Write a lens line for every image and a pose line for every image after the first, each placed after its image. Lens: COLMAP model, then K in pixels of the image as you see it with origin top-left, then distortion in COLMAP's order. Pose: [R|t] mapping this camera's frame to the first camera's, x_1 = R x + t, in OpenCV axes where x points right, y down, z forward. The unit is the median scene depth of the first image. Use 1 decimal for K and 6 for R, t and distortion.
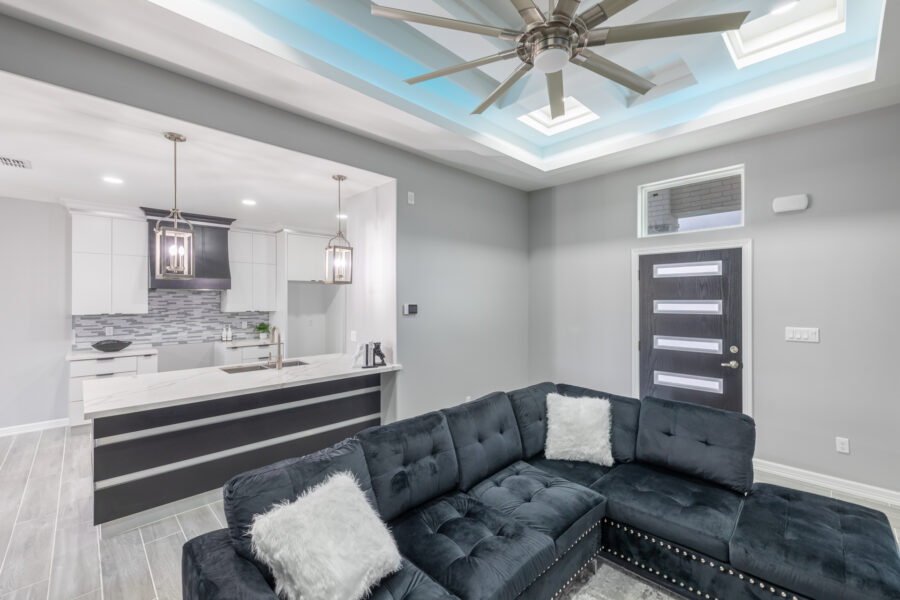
lens RADIAL K [[384.9, 0, 452.6], [0, 384.9, 300.2], [0, 0, 1]] dist [-0.000522, 0.000078]
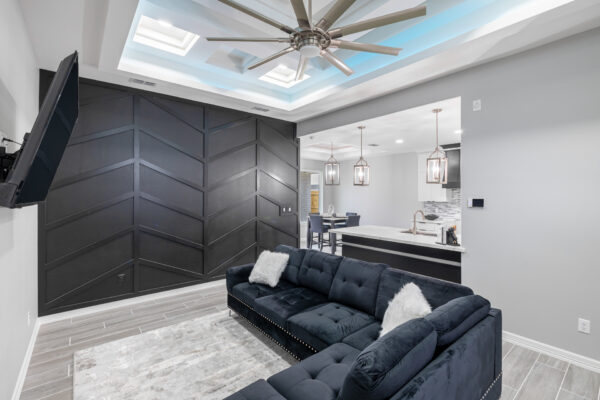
lens RADIAL K [[272.6, 0, 301.8], [0, 272.6, 194.7], [0, 0, 1]] dist [-0.001516, -0.000108]
pose [[-0.080607, 0.000069, -0.996746, 0.551828], [0.003888, 0.999992, -0.000245, -0.001982], [0.996738, -0.003895, -0.080606, 0.408978]]
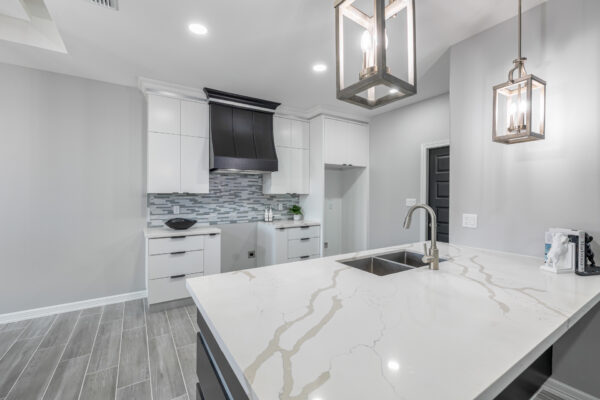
lens RADIAL K [[256.6, 0, 299.2], [0, 256.6, 199.8], [0, 0, 1]] dist [-0.000522, 0.000078]
pose [[0.980481, 0.009213, -0.196397, -0.410531], [-0.006077, 0.999844, 0.016565, 0.038126], [0.196519, -0.015048, 0.980385, 0.363624]]
